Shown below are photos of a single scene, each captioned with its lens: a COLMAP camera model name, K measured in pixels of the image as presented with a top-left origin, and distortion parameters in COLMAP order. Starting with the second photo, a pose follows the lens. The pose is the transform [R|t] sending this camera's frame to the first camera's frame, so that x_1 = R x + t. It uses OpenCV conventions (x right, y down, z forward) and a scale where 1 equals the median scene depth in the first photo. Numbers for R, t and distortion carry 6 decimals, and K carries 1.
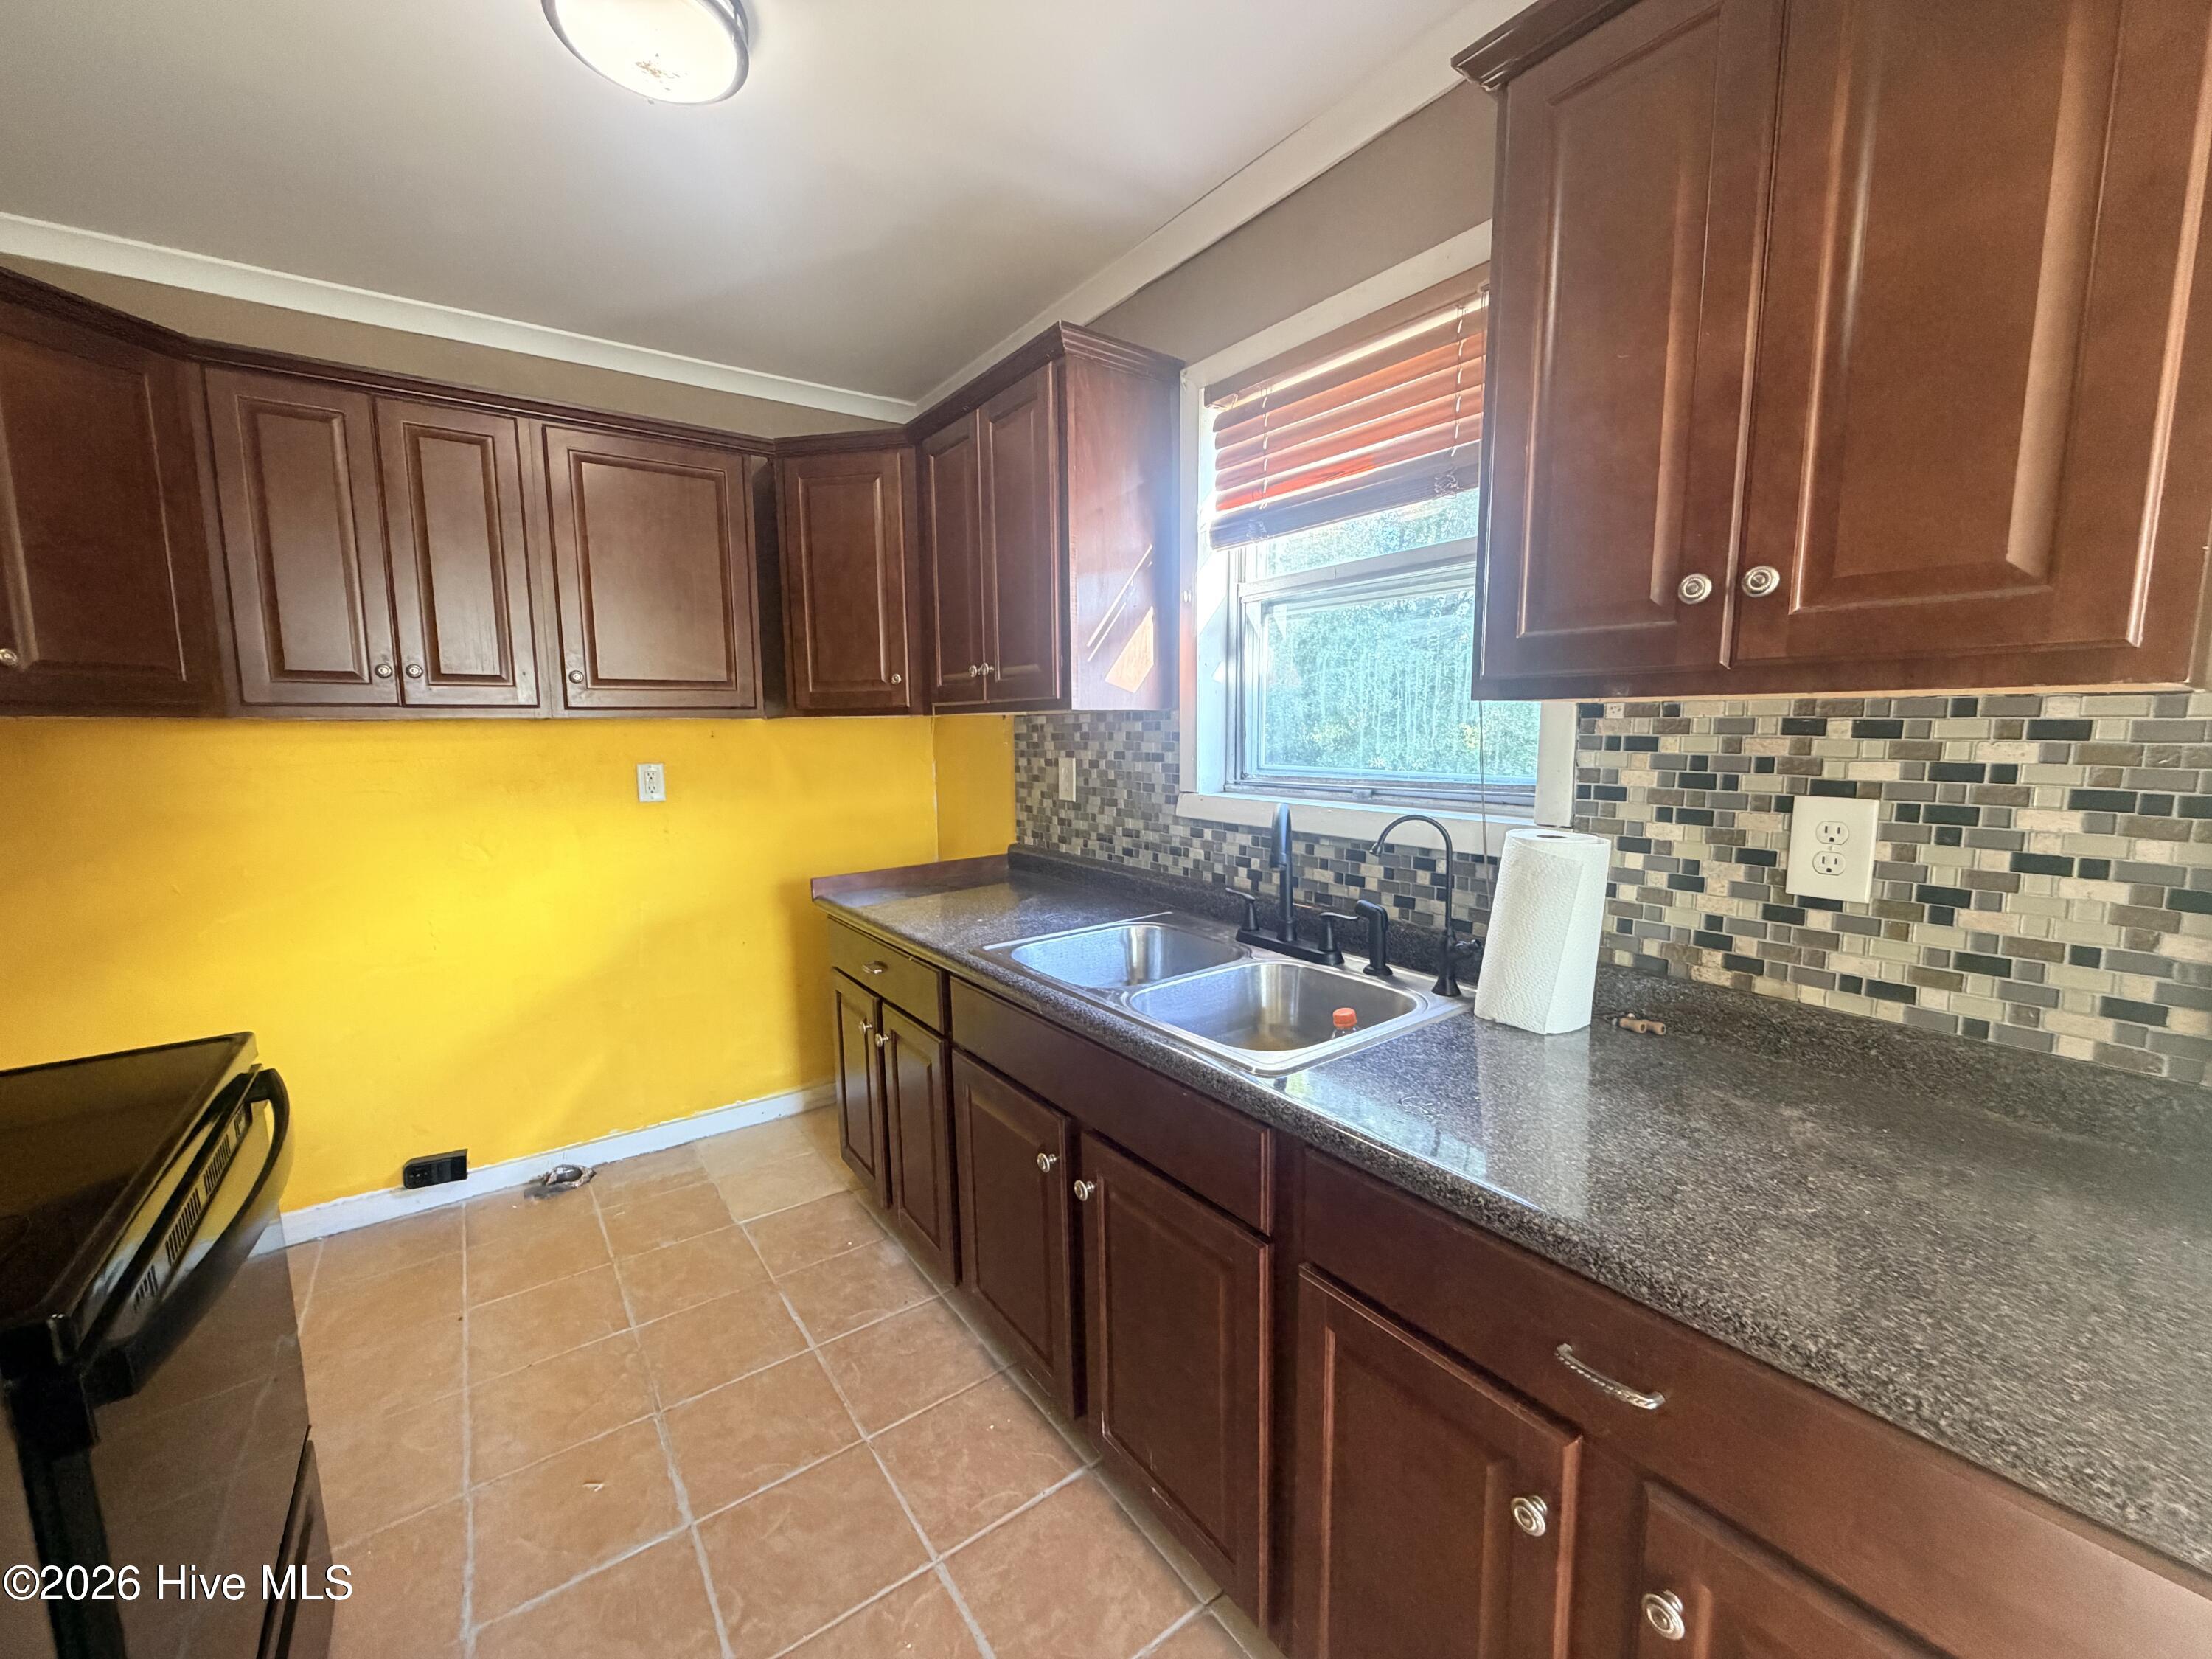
lens RADIAL K [[878.8, 0, 1102.7], [0, 878.8, 830.2], [0, 0, 1]] dist [-0.001005, -0.000011]
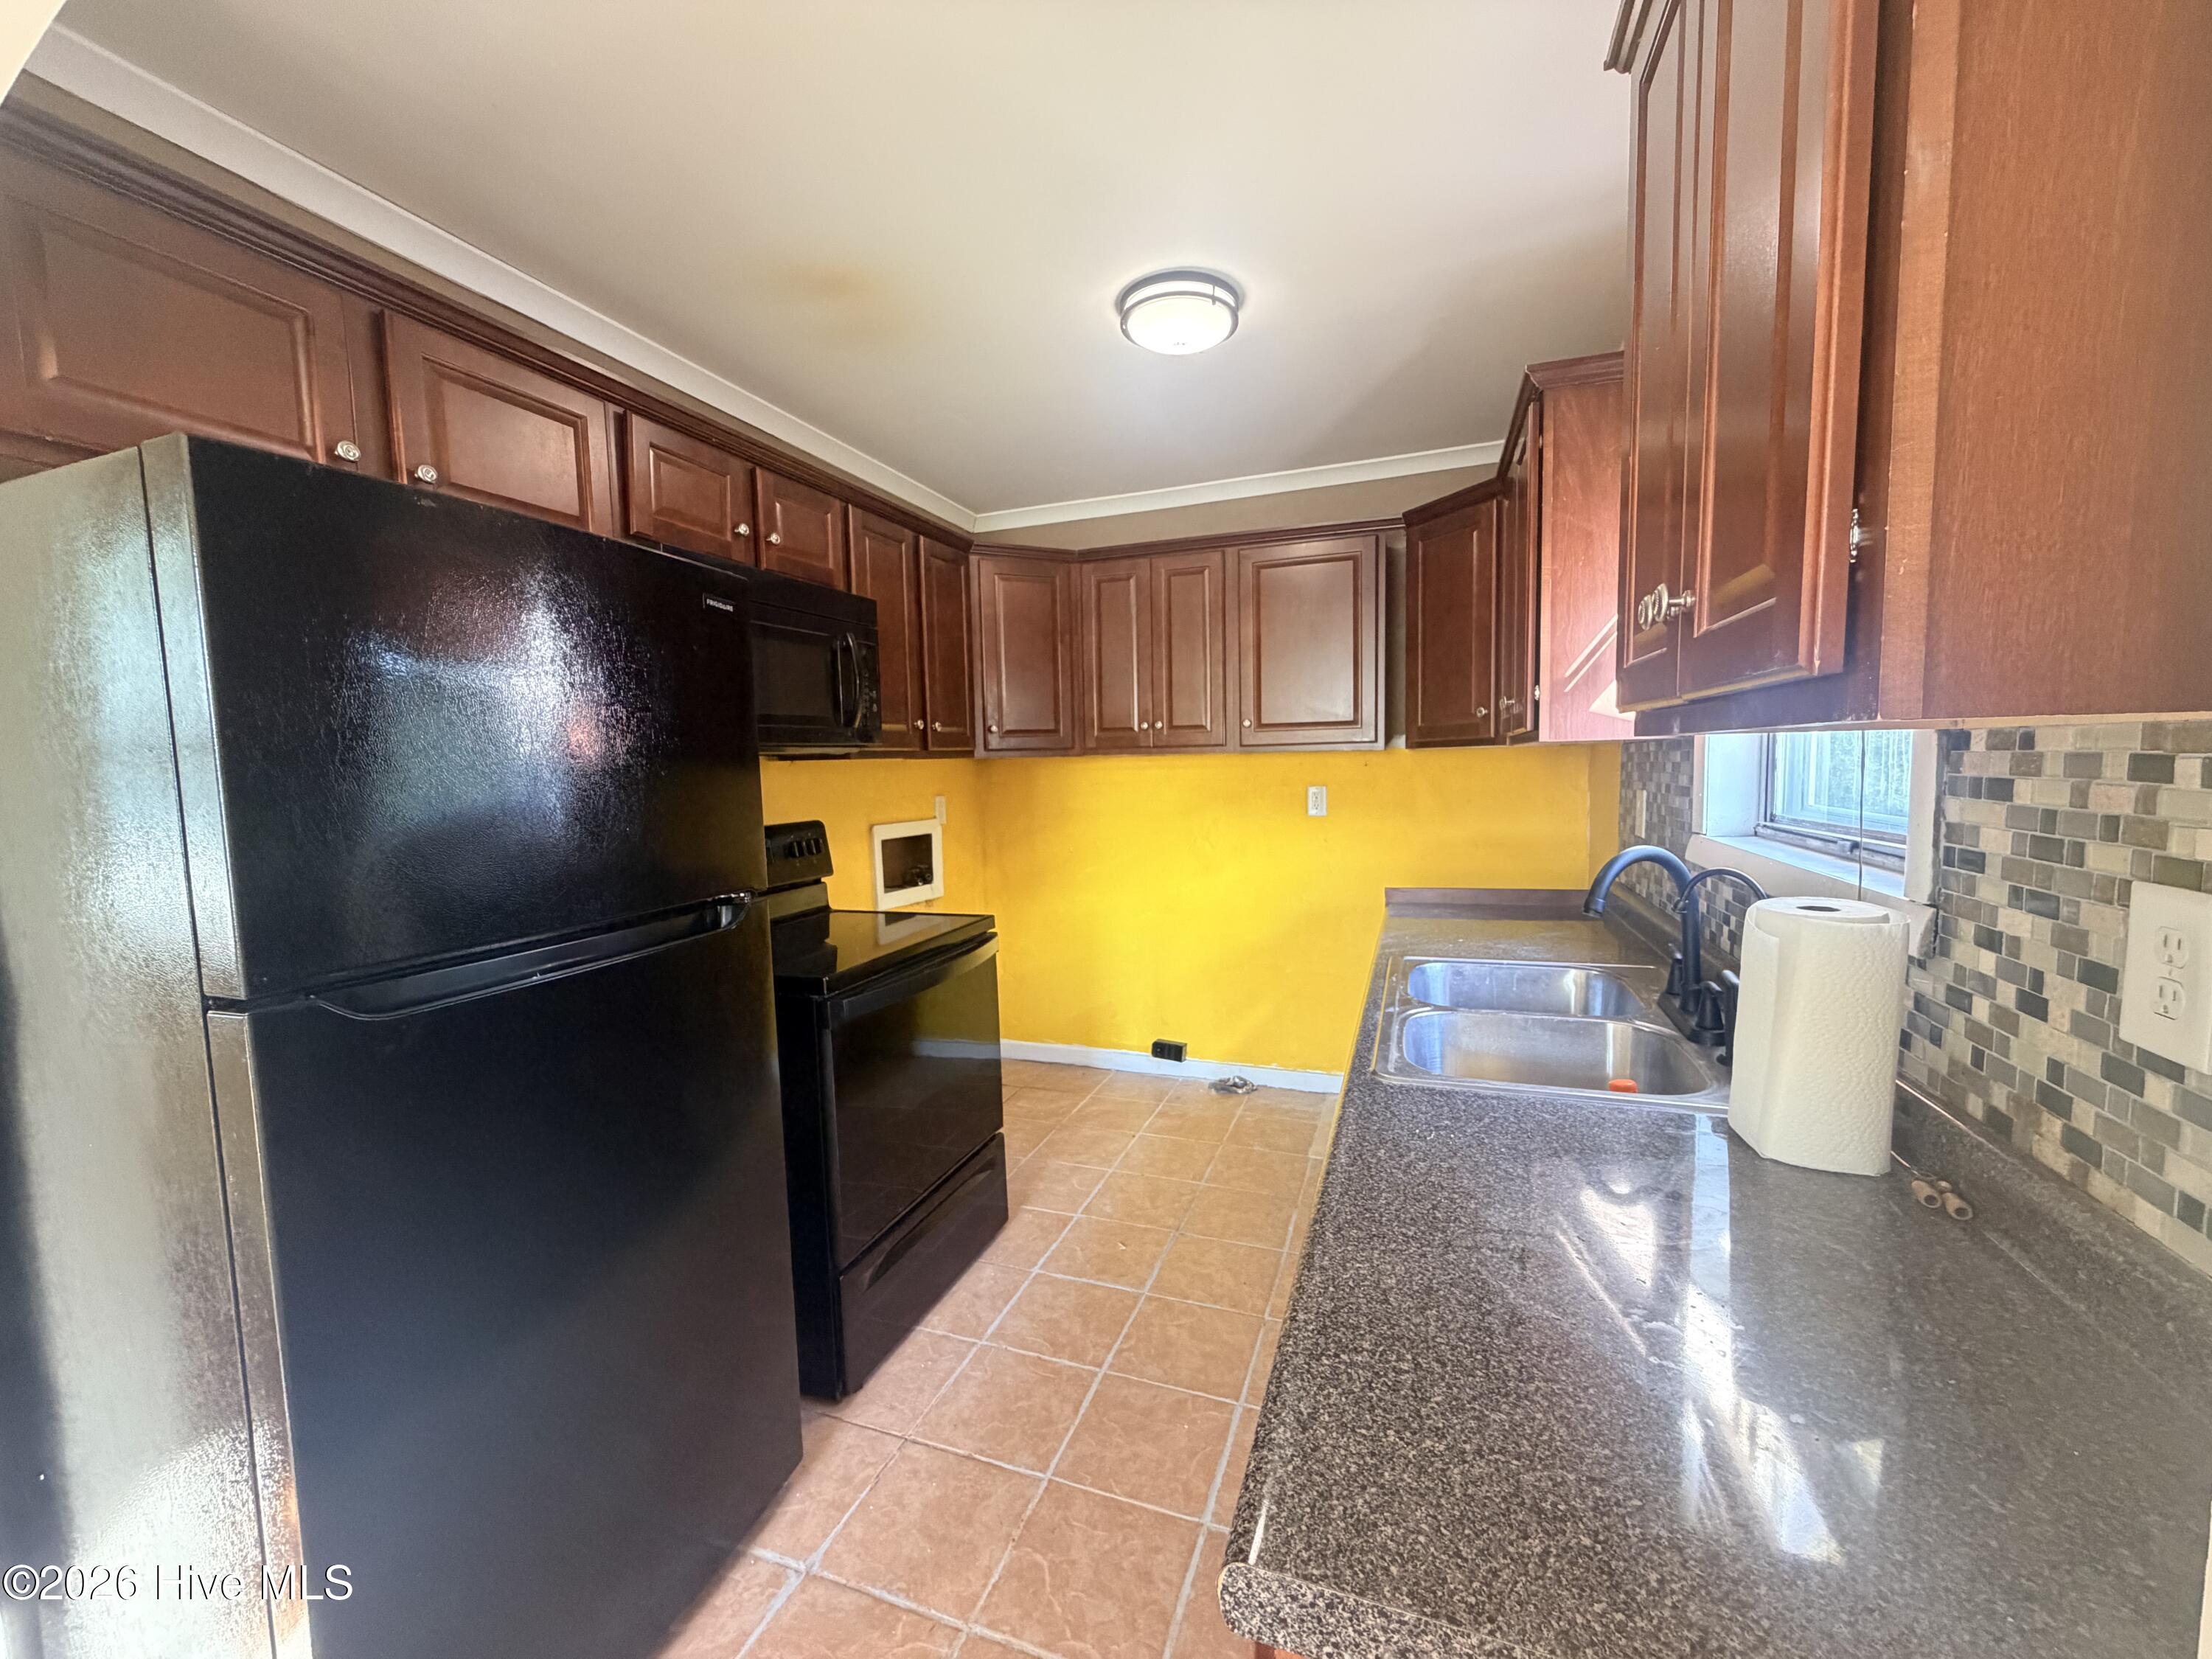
lens RADIAL K [[878.8, 0, 1103.7], [0, 878.8, 833.5], [0, 0, 1]] dist [-0.001005, -0.000011]
pose [[0.559856, 0.064701, -0.826060, 0.798354], [-0.082096, 0.996373, 0.022401, -0.023887], [0.824513, 0.055275, 0.563137, 0.060735]]
